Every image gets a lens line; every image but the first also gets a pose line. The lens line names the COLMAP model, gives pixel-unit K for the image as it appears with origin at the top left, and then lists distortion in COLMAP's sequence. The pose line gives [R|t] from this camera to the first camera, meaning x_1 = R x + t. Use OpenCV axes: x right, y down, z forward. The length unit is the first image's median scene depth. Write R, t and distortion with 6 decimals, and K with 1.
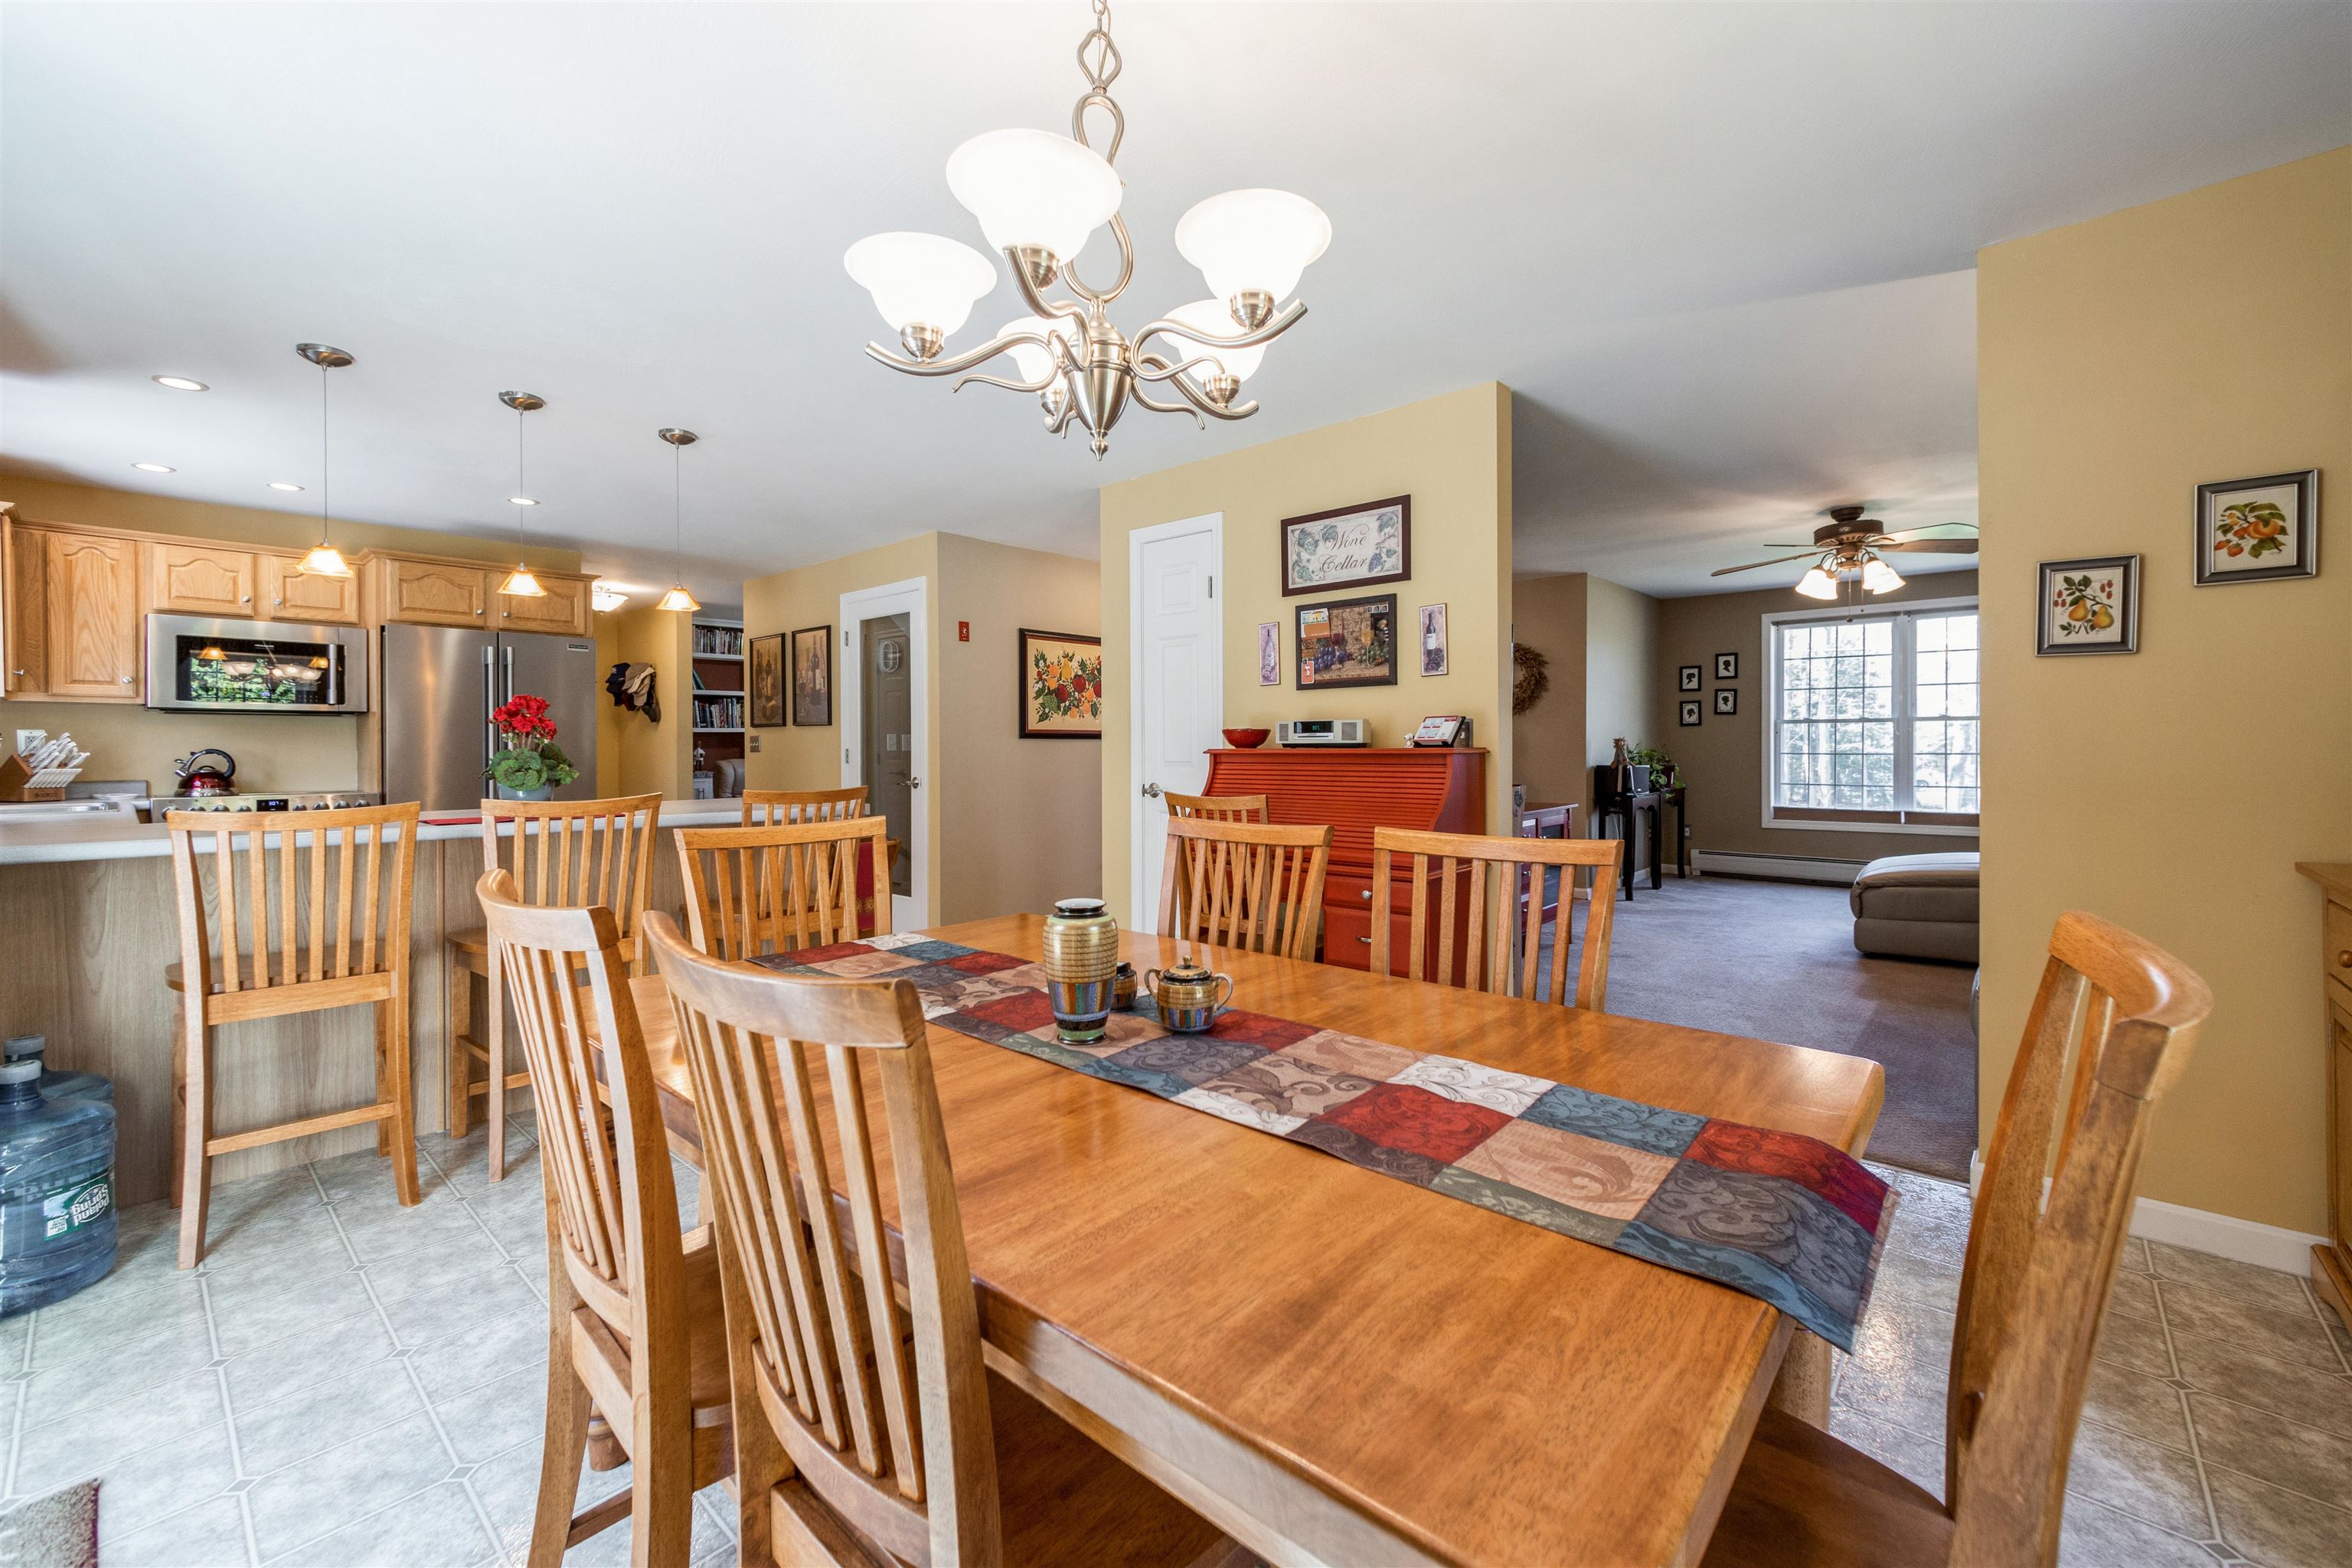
lens RADIAL K [[962.2, 0, 1168.6], [0, 962.2, 767.5], [0, 0, 1]] dist [-0.004662, -0.000423]
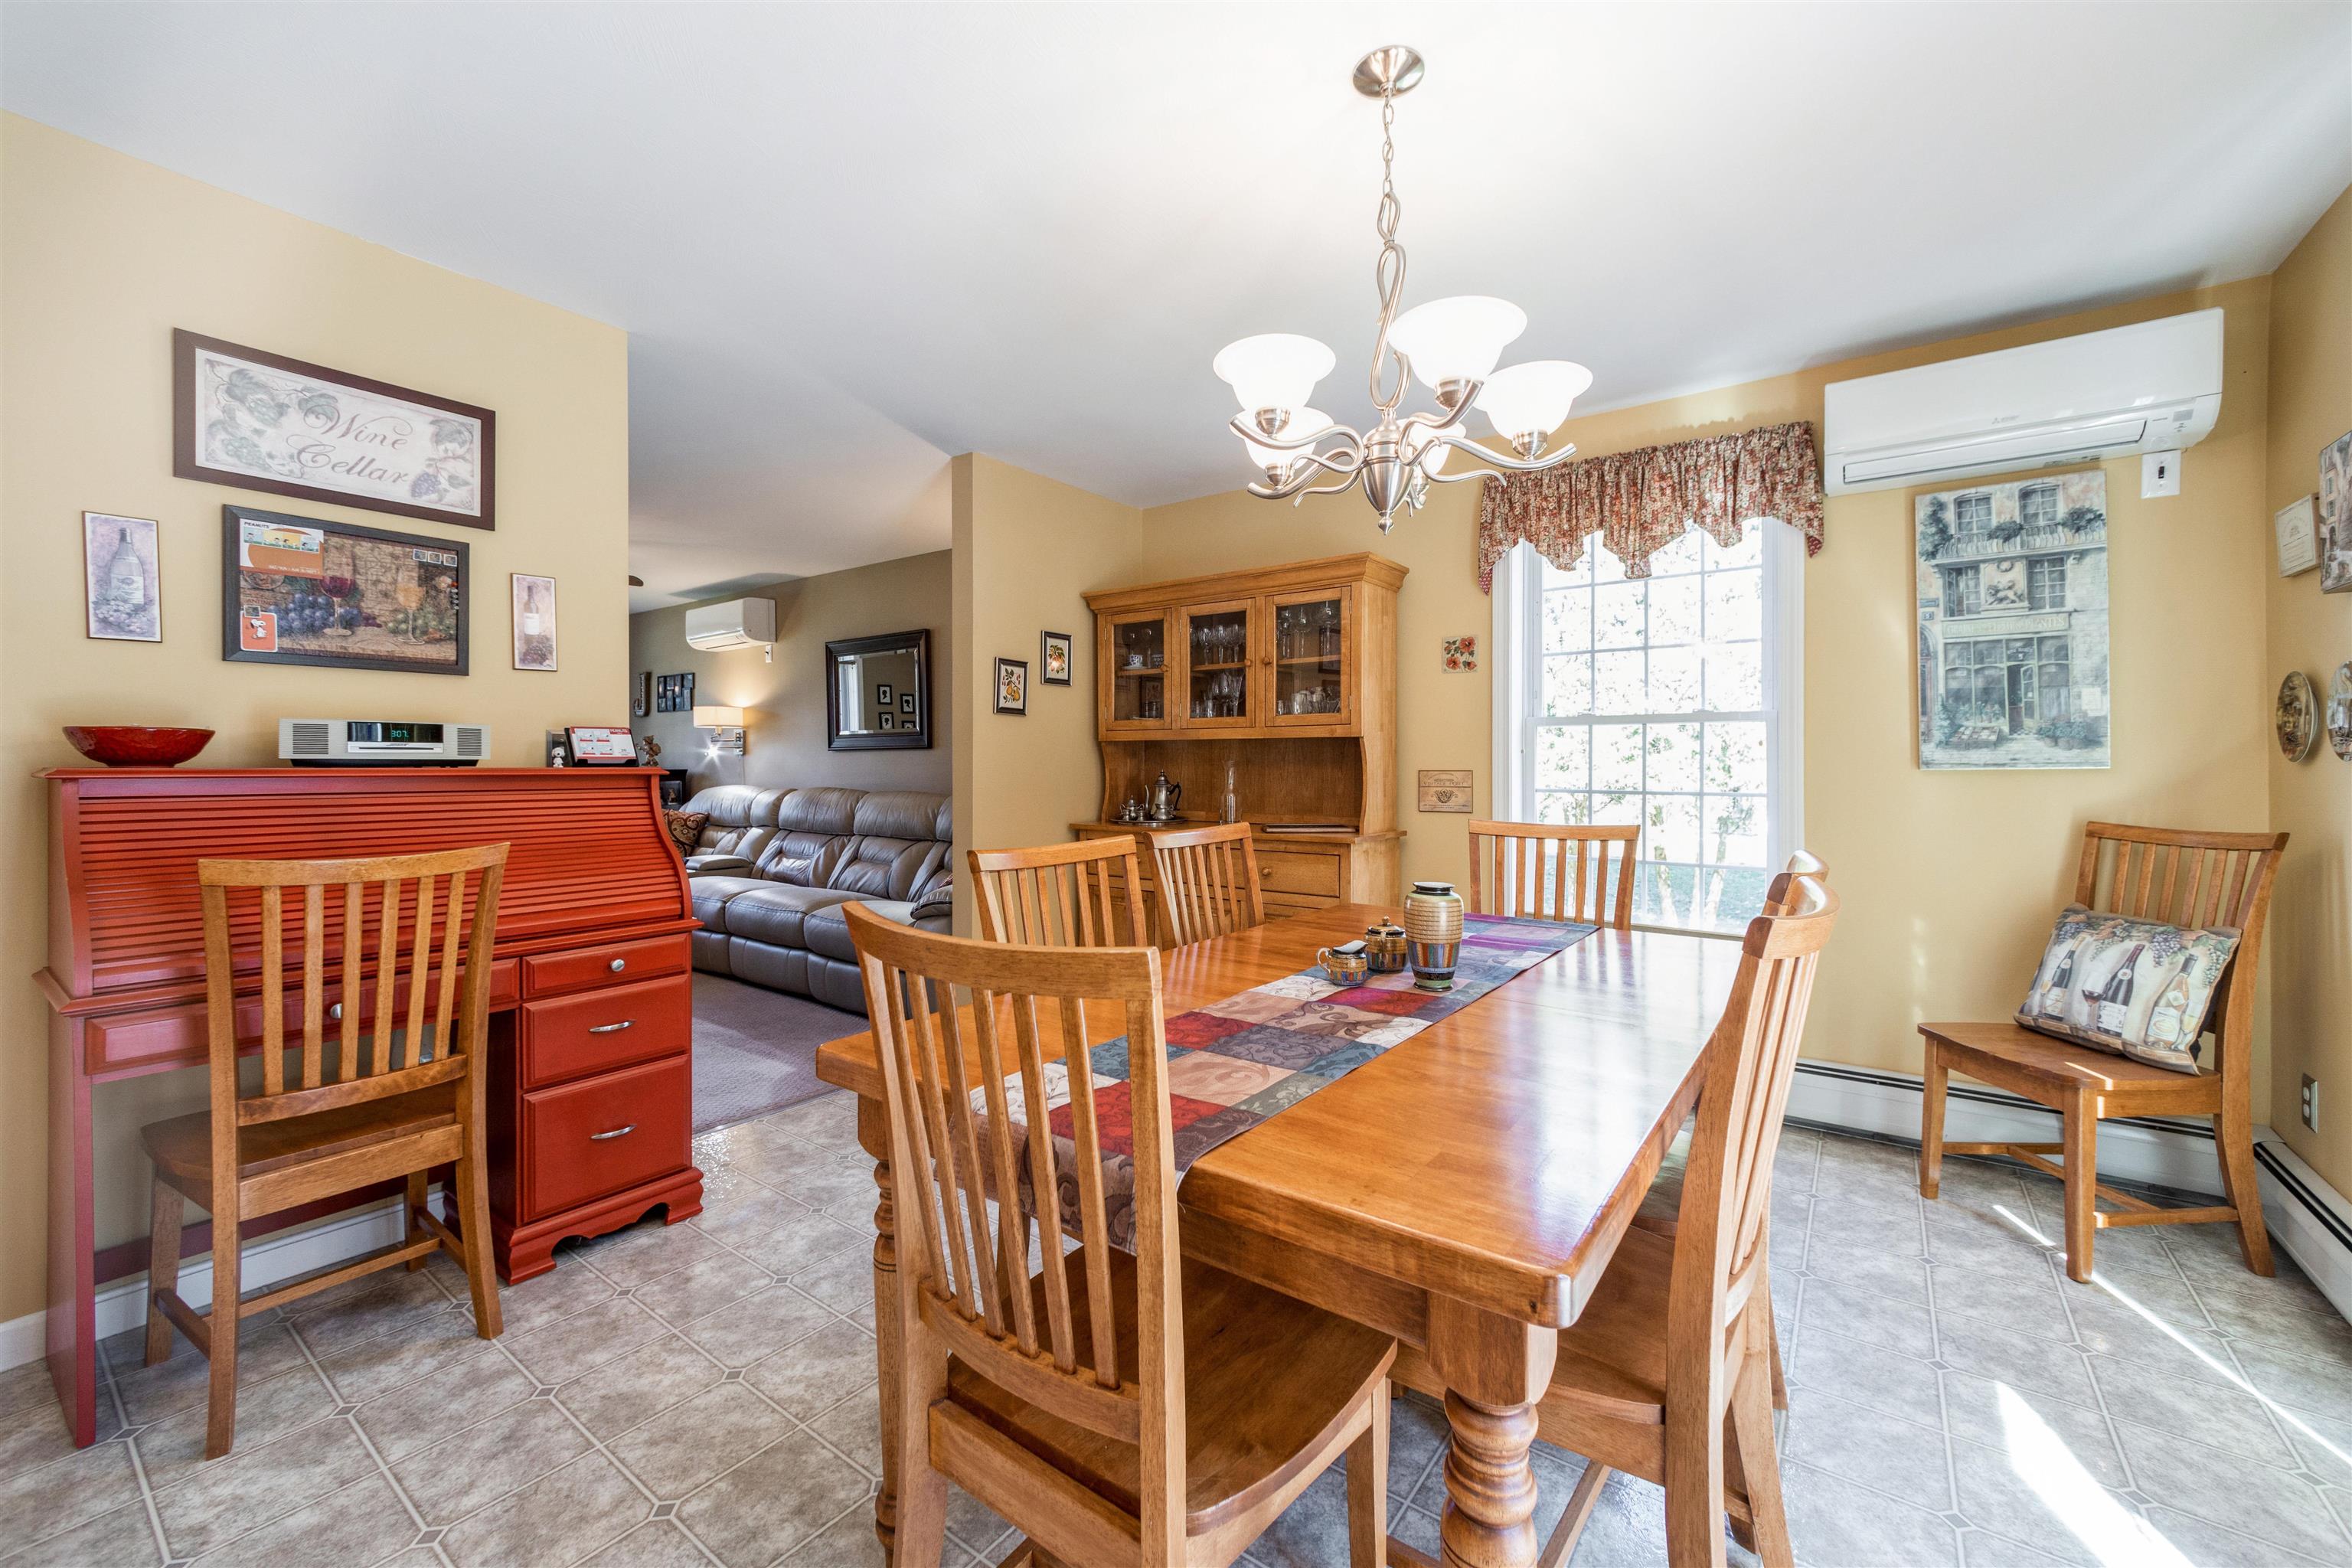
lens RADIAL K [[926.7, 0, 1196.4], [0, 926.7, 761.9], [0, 0, 1]] dist [0.007834, -0.001810]
pose [[-0.095997, 0.010260, 0.995329, -0.234899], [0.017336, 0.999812, -0.008635, -0.004612], [-0.995231, 0.016427, -0.096156, 0.269451]]
